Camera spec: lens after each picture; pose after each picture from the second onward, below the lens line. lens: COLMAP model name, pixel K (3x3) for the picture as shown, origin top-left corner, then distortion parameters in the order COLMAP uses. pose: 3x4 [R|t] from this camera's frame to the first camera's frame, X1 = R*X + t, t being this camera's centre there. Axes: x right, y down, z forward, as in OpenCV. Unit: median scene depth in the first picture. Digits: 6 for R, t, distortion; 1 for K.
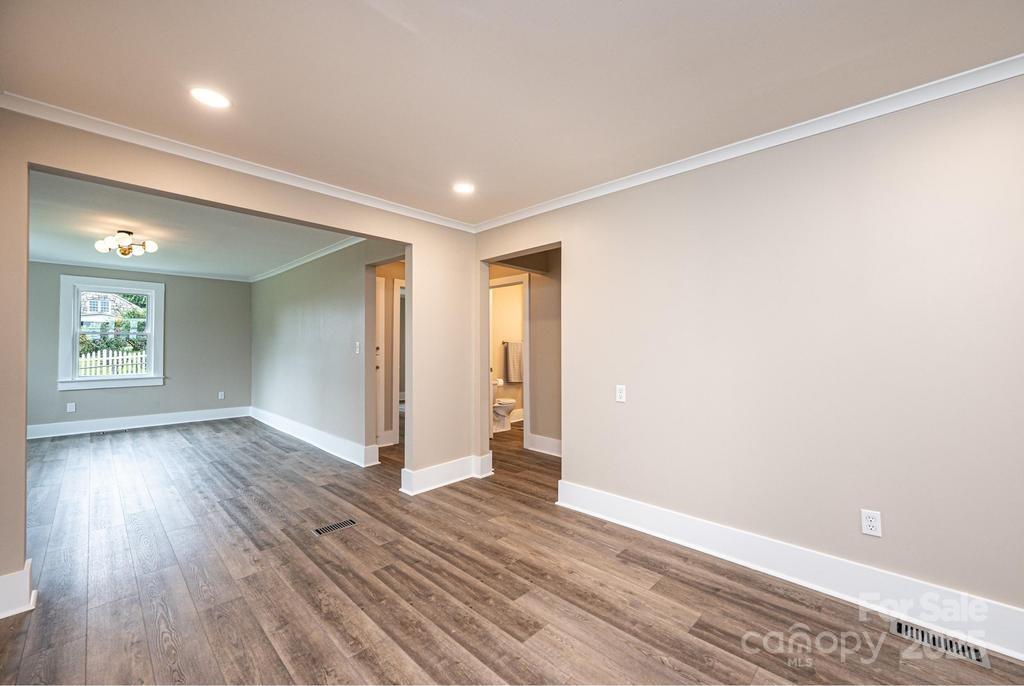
lens RADIAL K [[410.9, 0, 507.3], [0, 410.9, 342.5], [0, 0, 1]] dist [0.004495, 0.000300]
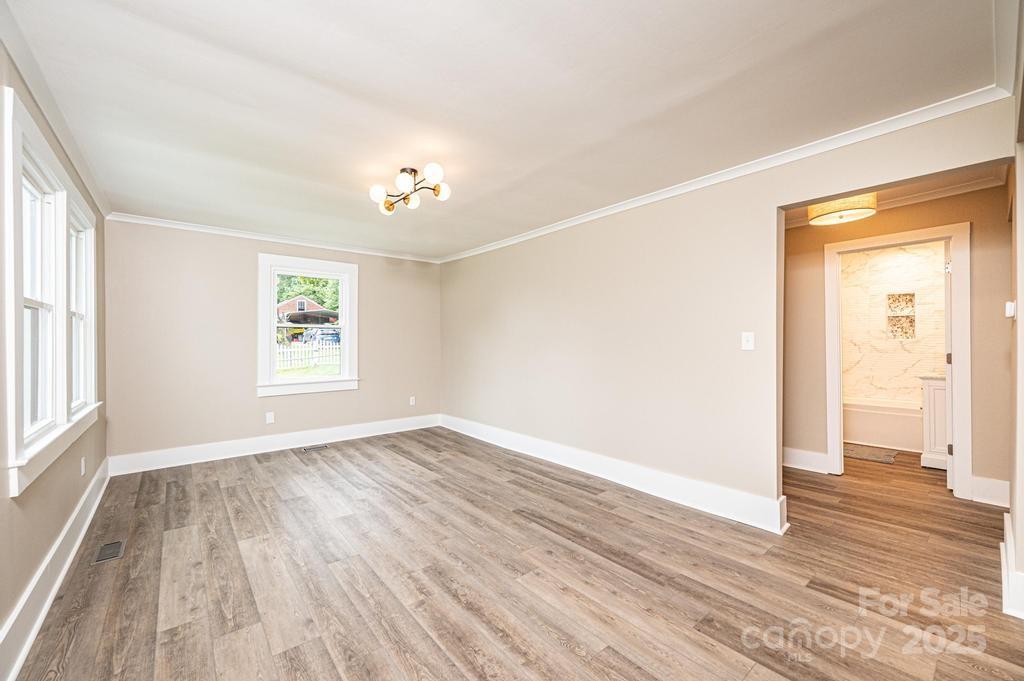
lens RADIAL K [[406.7, 0, 510.7], [0, 406.7, 340.9], [0, 0, 1]] dist [-0.000895, -0.000504]
pose [[0.994557, -0.006784, -0.103976, -0.510861], [0.007945, 0.999911, 0.010760, 0.001810], [0.103894, -0.011528, 0.994522, 0.262473]]
